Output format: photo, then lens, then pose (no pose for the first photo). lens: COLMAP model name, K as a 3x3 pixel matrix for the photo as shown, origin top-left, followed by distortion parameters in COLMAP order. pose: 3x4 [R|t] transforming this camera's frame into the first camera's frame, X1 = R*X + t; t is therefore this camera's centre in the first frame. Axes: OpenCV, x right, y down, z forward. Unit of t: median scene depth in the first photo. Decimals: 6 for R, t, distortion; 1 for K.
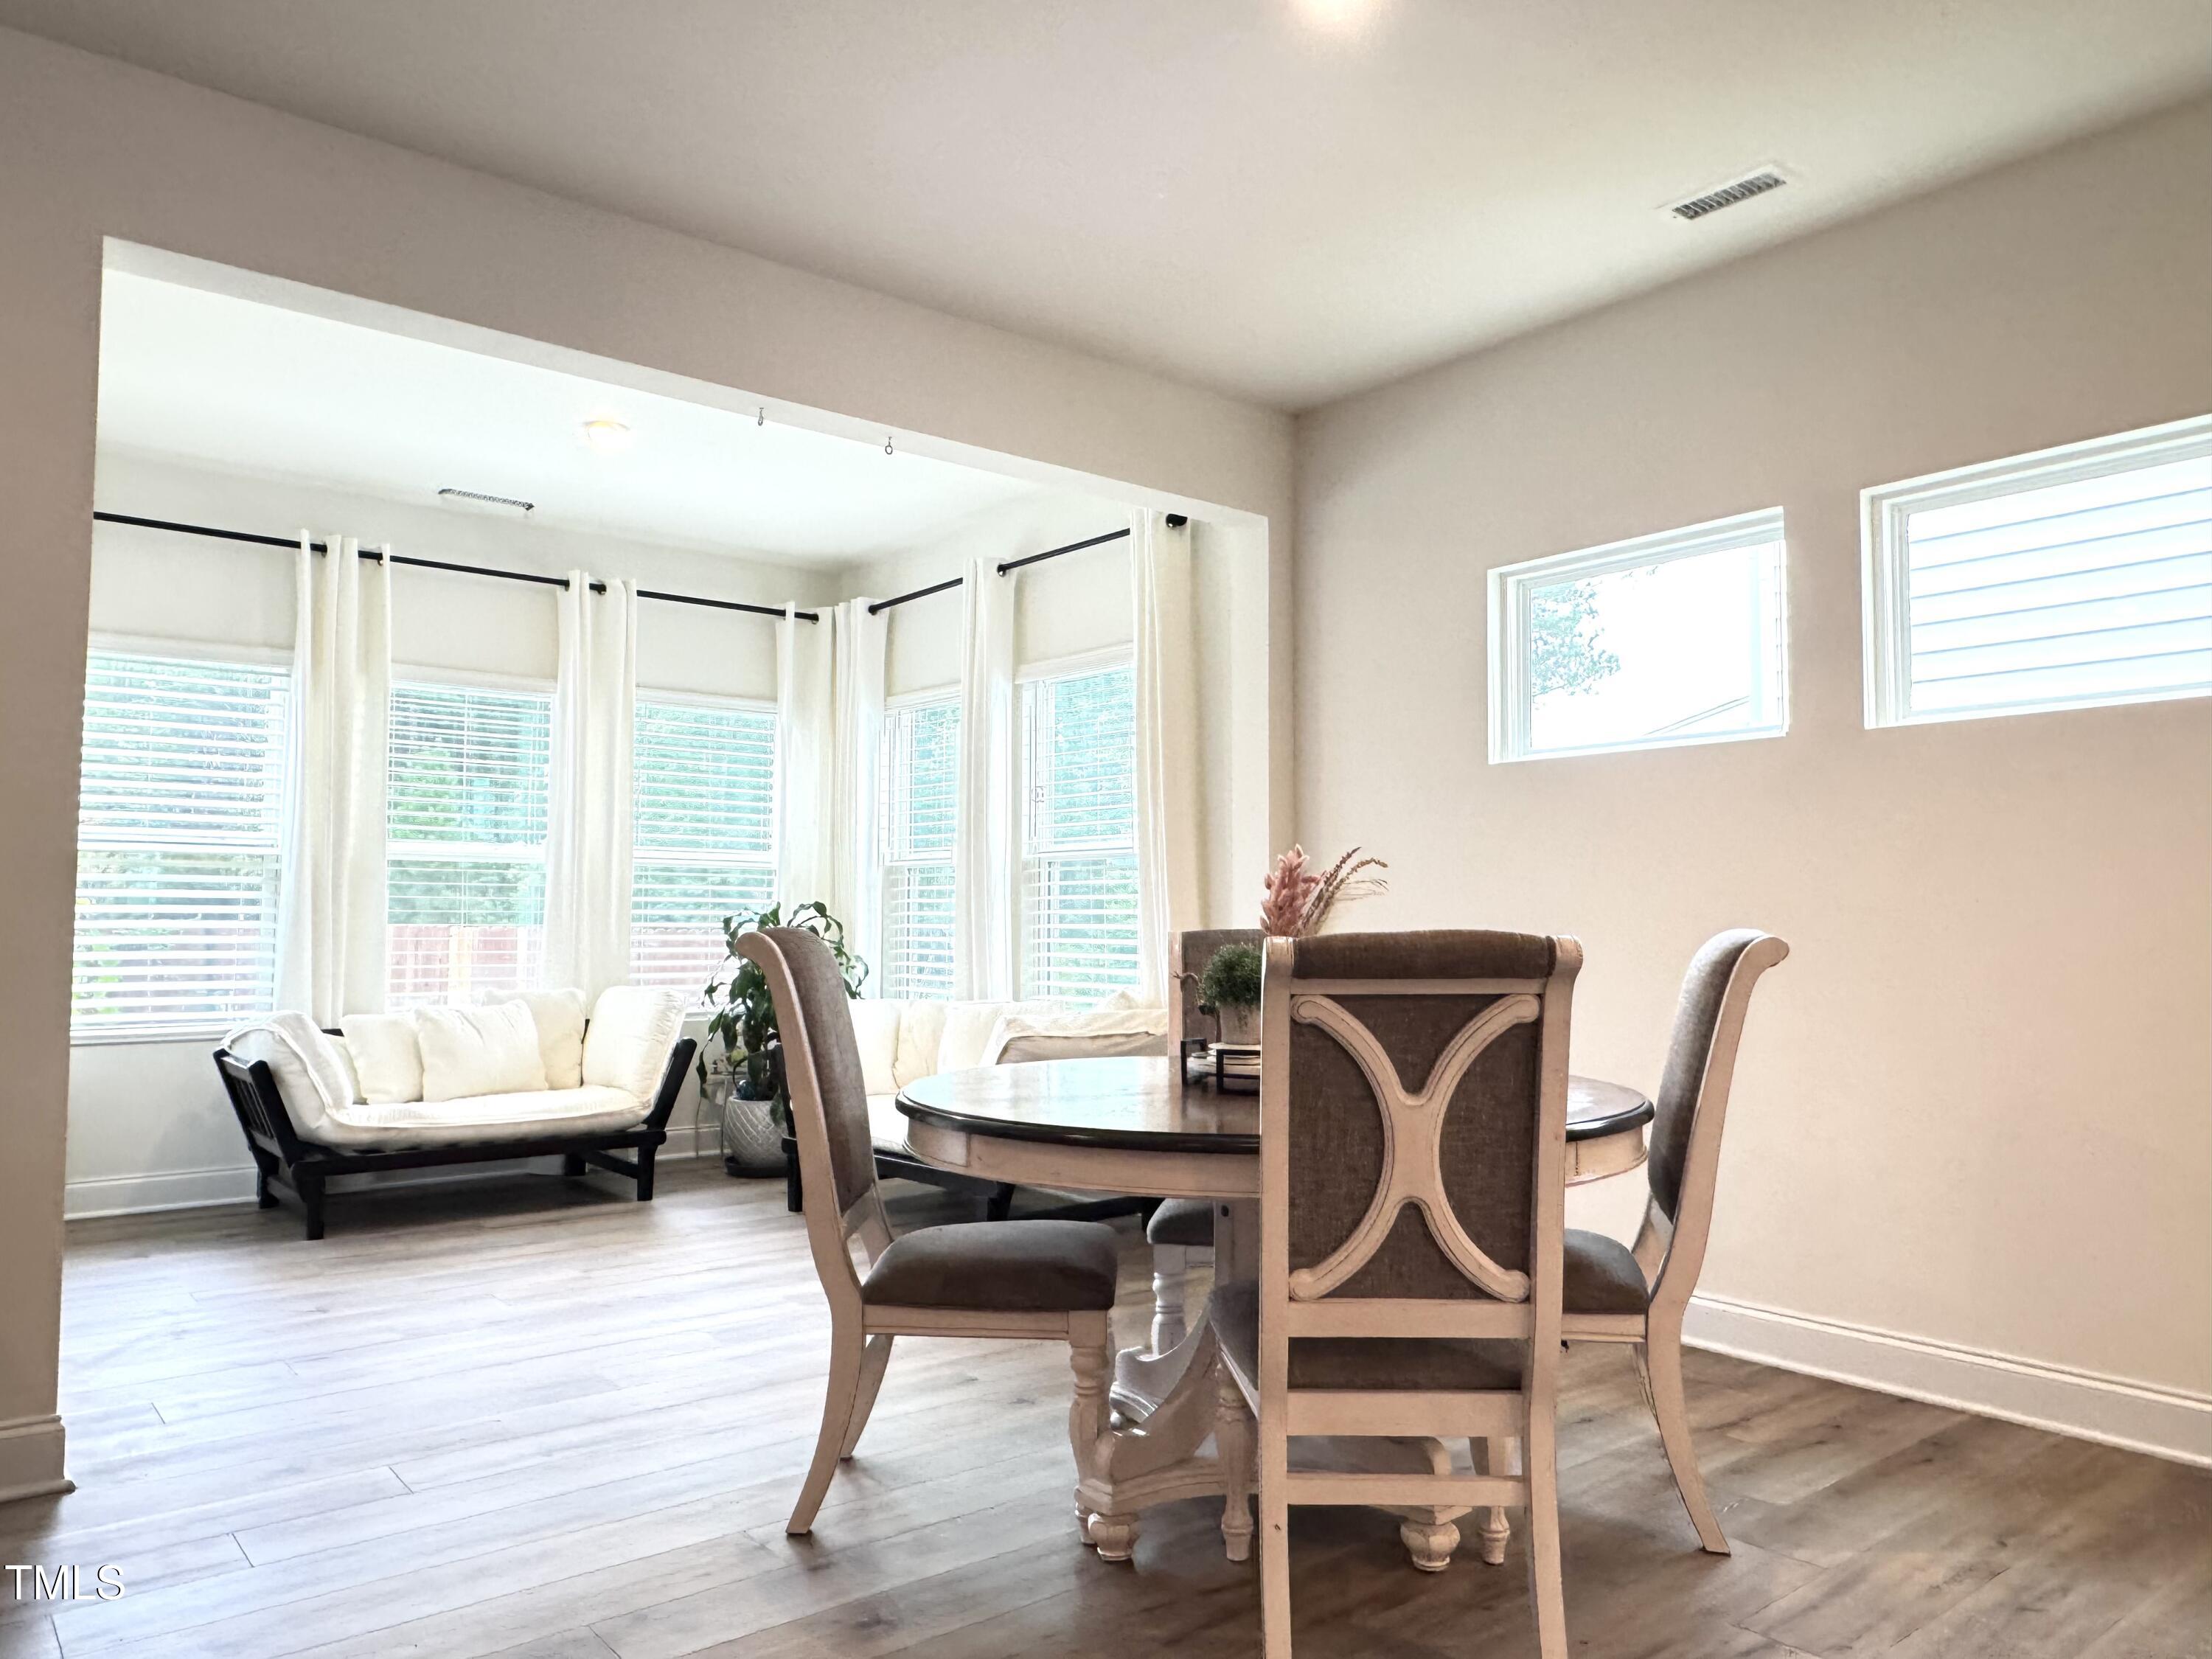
lens RADIAL K [[1477.1, 0, 1114.2], [0, 1477.1, 838.3], [0, 0, 1]] dist [-0.006442, -0.003898]
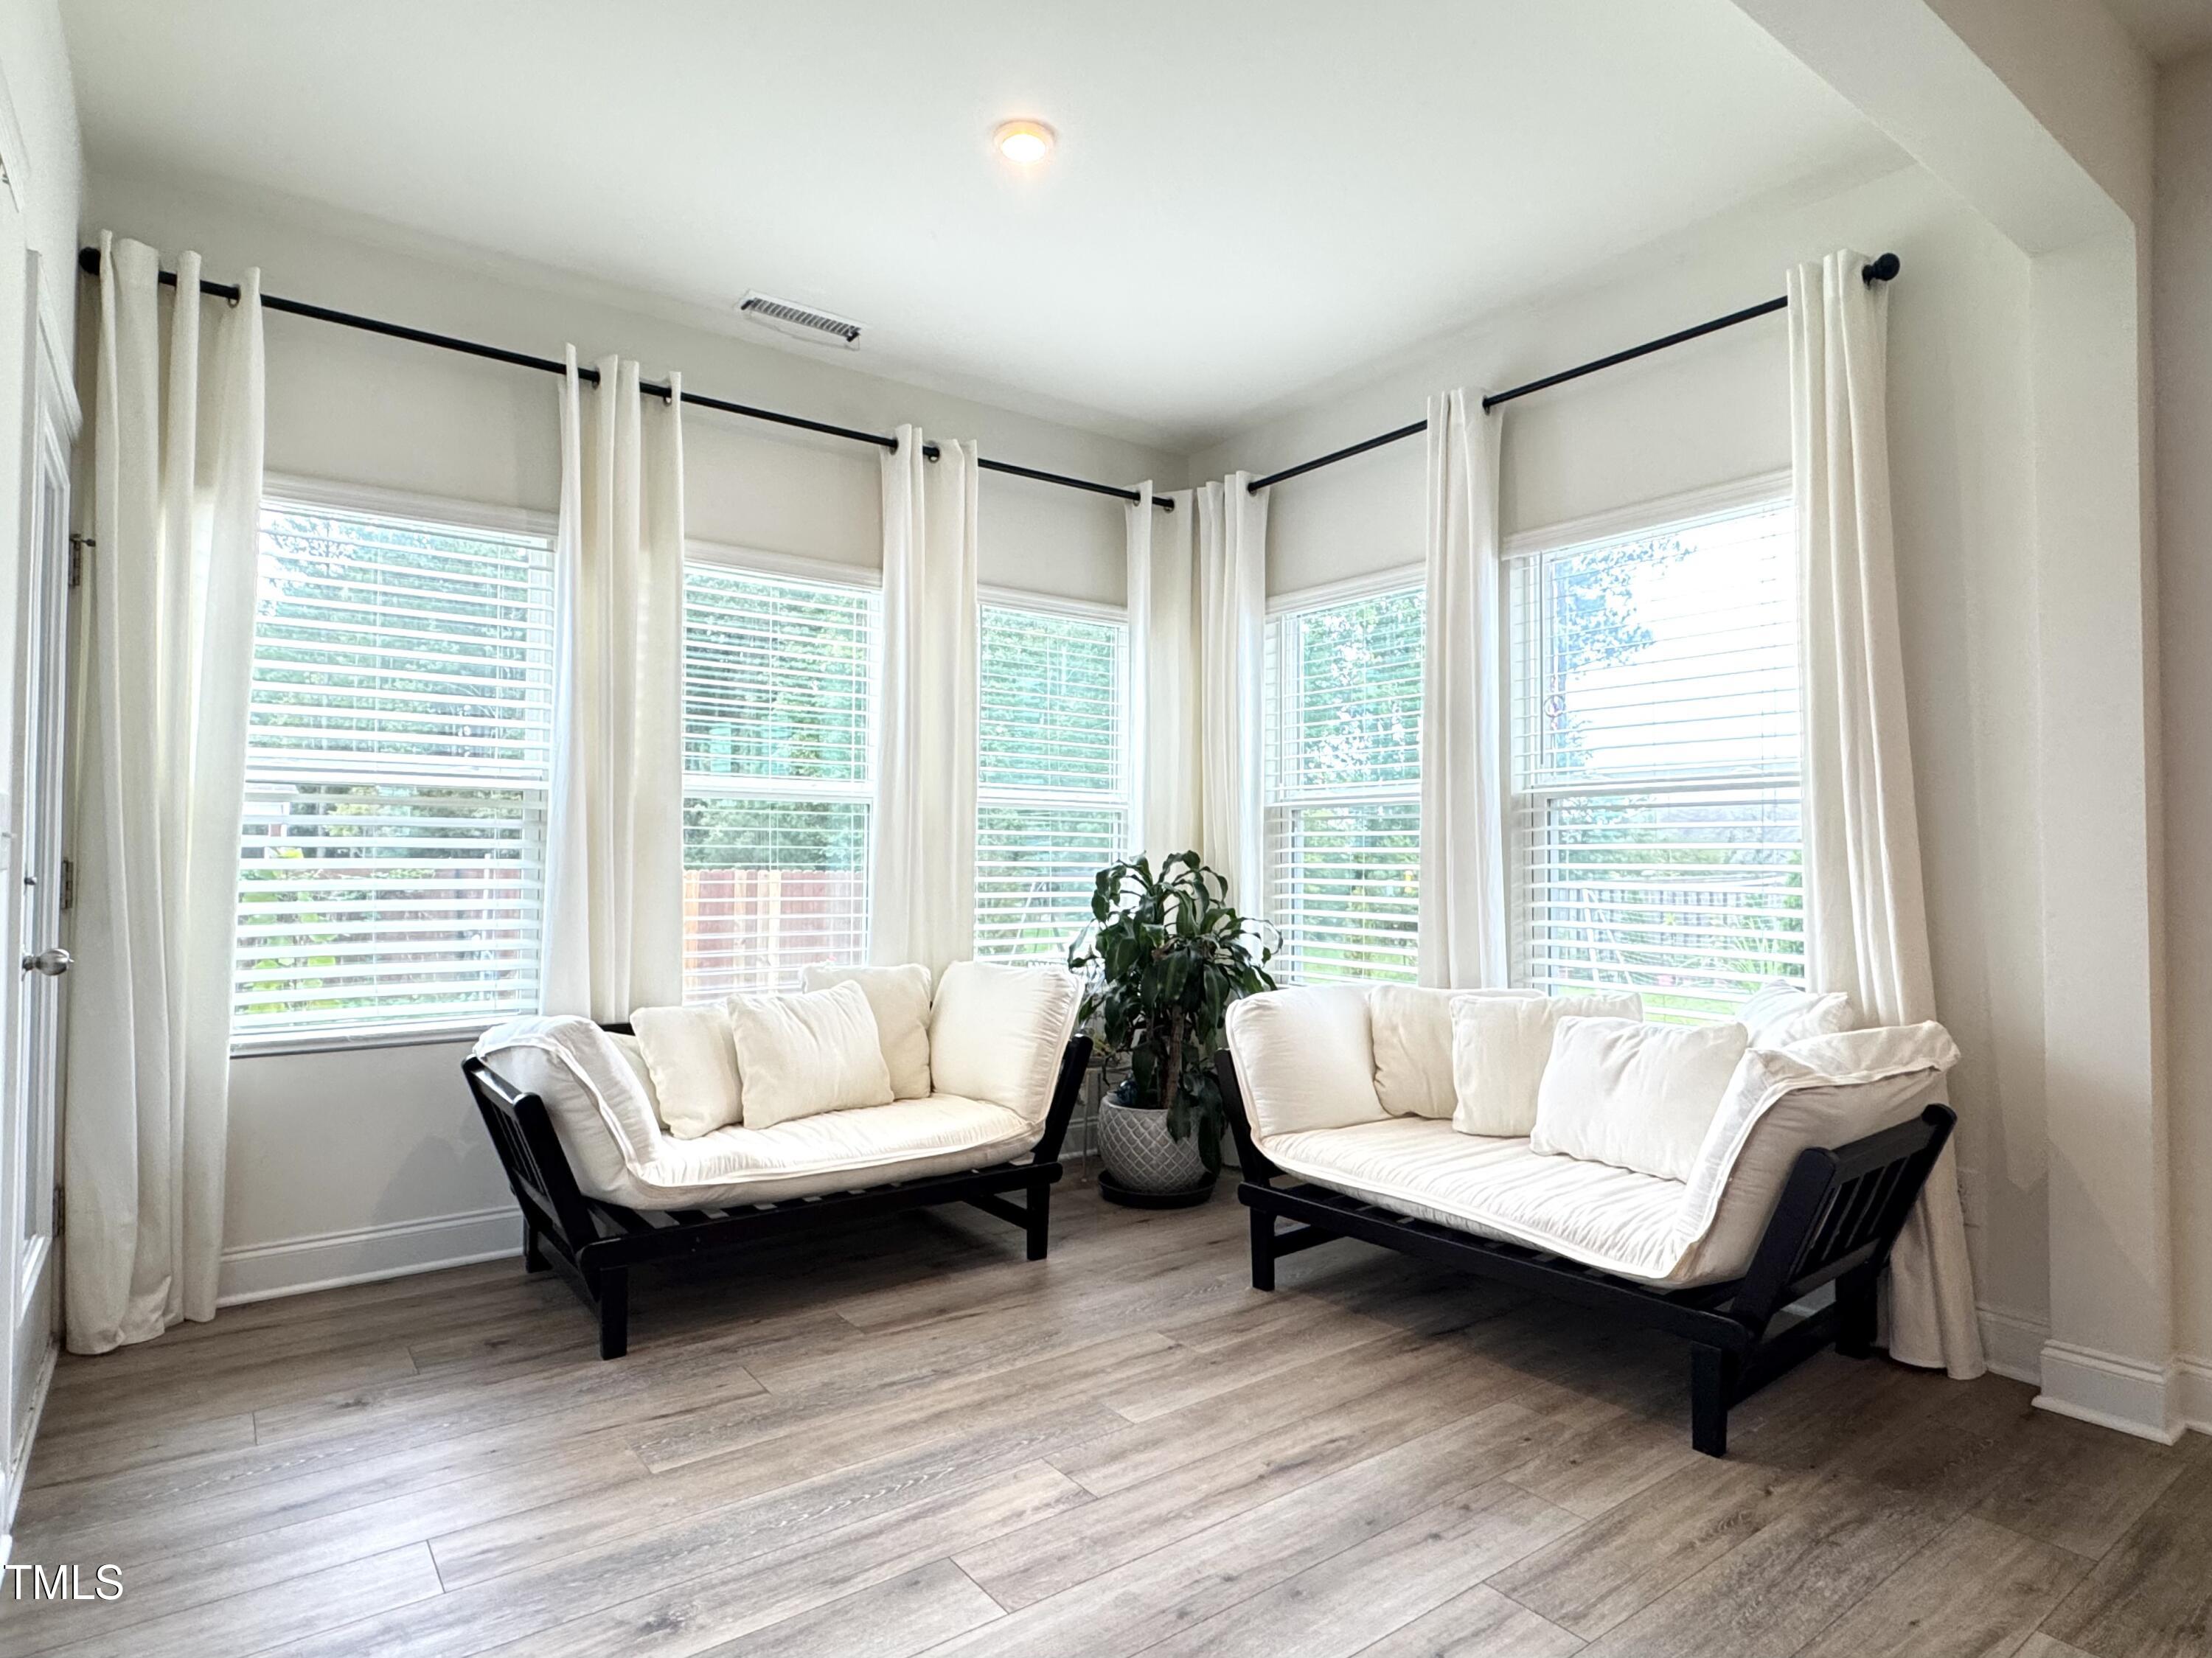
lens RADIAL K [[1168.9, 0, 1098.0], [0, 1168.9, 829.0], [0, 0, 1]] dist [-0.003195, -0.002417]
pose [[0.998688, -0.000995, -0.051190, -0.250116], [0.002482, 0.999577, 0.028981, 0.013797], [0.051140, -0.029070, 0.998268, 0.413114]]
